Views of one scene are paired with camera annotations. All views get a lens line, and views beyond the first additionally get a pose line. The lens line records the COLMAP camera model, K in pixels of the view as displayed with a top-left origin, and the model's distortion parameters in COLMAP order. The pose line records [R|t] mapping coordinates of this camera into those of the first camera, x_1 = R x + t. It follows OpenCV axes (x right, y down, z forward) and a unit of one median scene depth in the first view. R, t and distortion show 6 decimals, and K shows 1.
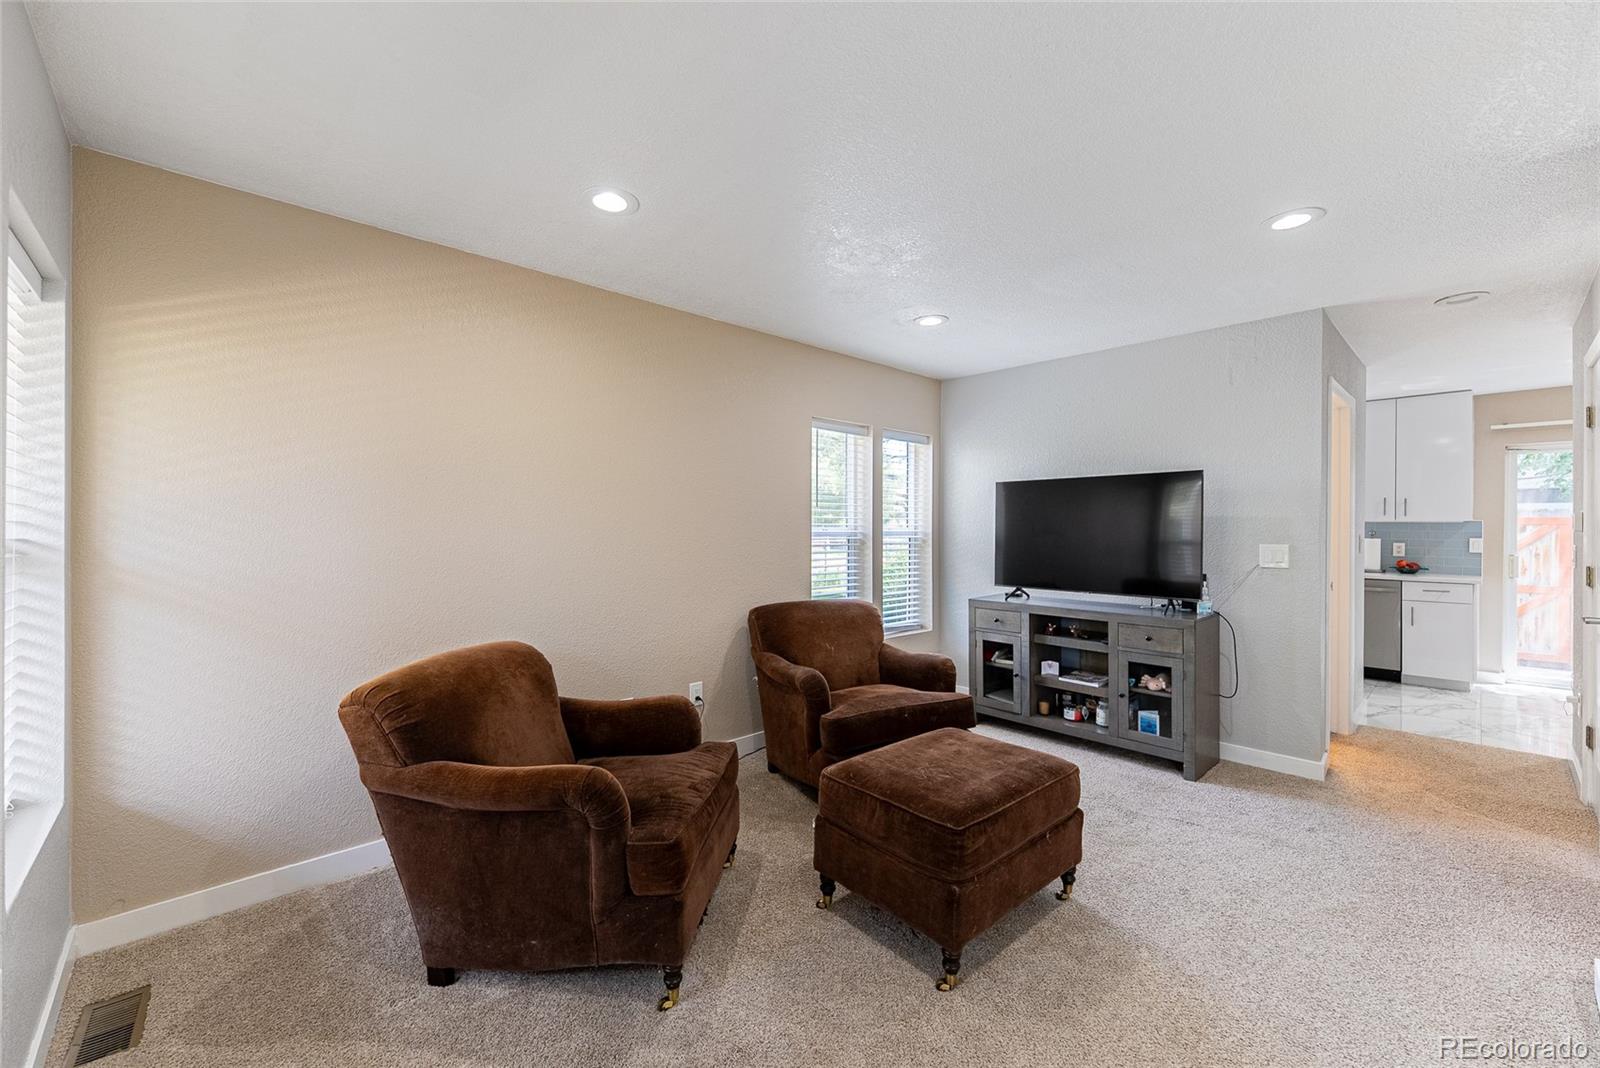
lens RADIAL K [[643.4, 0, 799.1], [0, 643.4, 528.1], [0, 0, 1]] dist [0.002743, -0.000356]
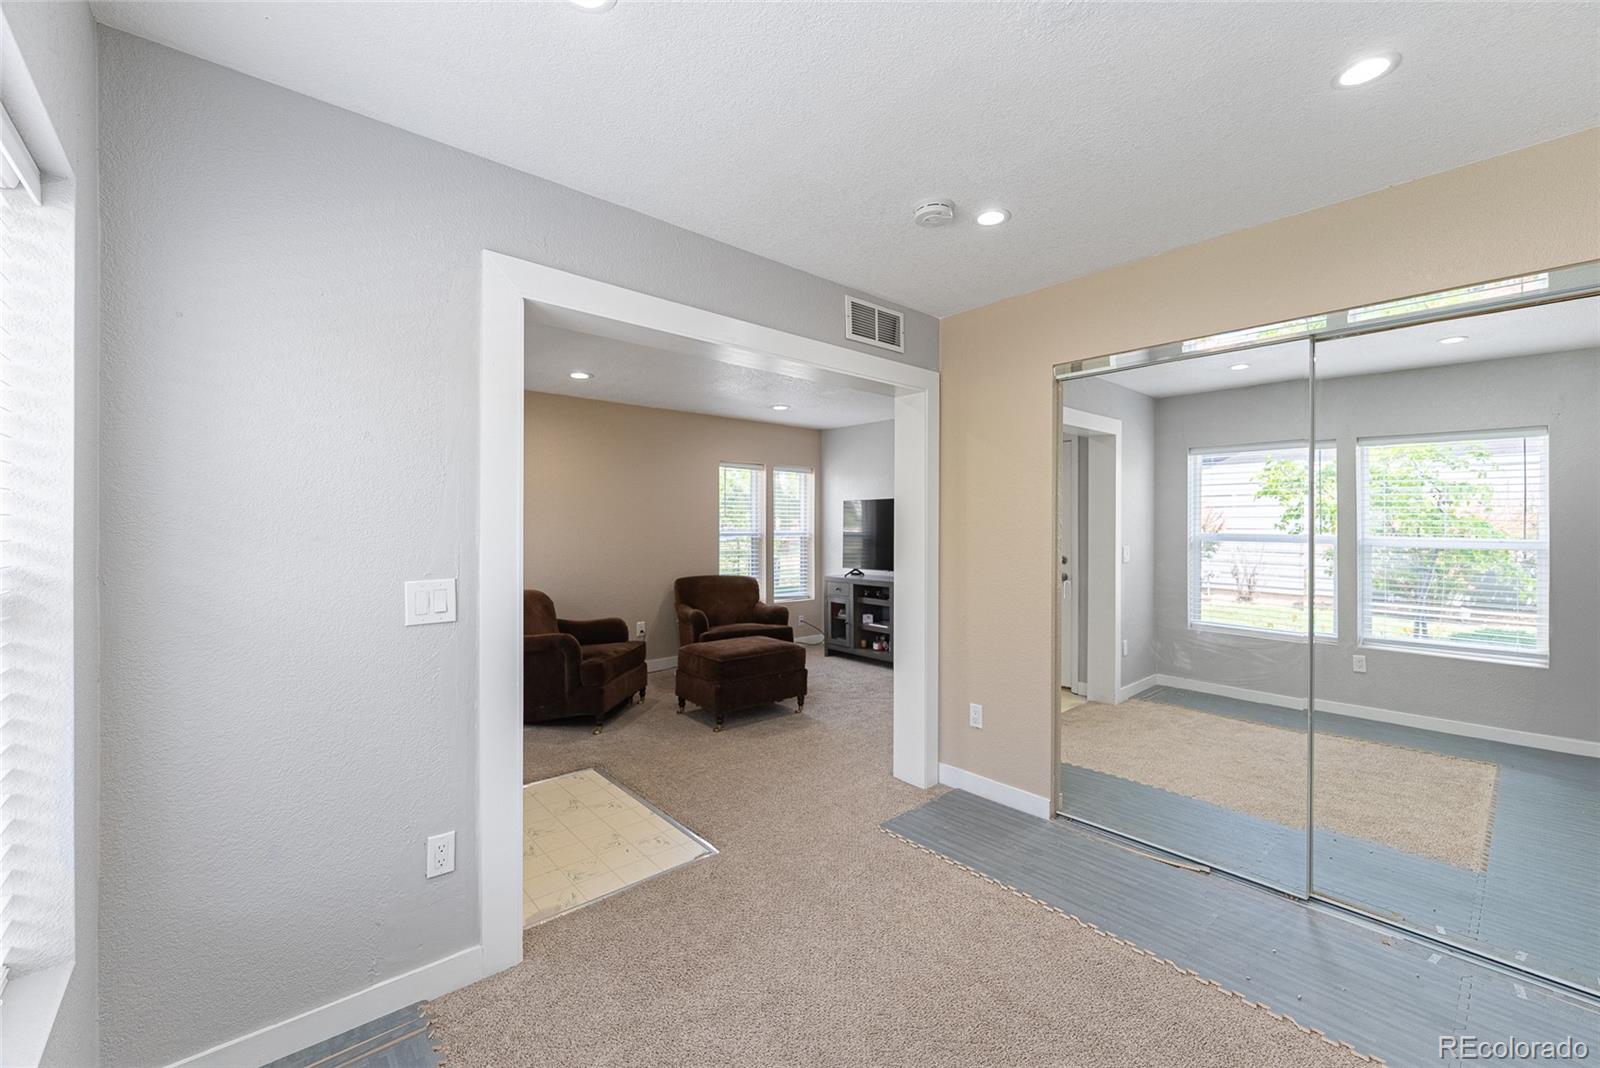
lens RADIAL K [[643.4, 0, 797.1], [0, 643.4, 525.7], [0, 0, 1]] dist [0.002743, -0.000356]
pose [[0.999465, -0.000050, -0.032691, 0.273039], [-0.000023, 0.999998, -0.002228, -0.008320], [0.032691, 0.002228, 0.999463, -0.603571]]
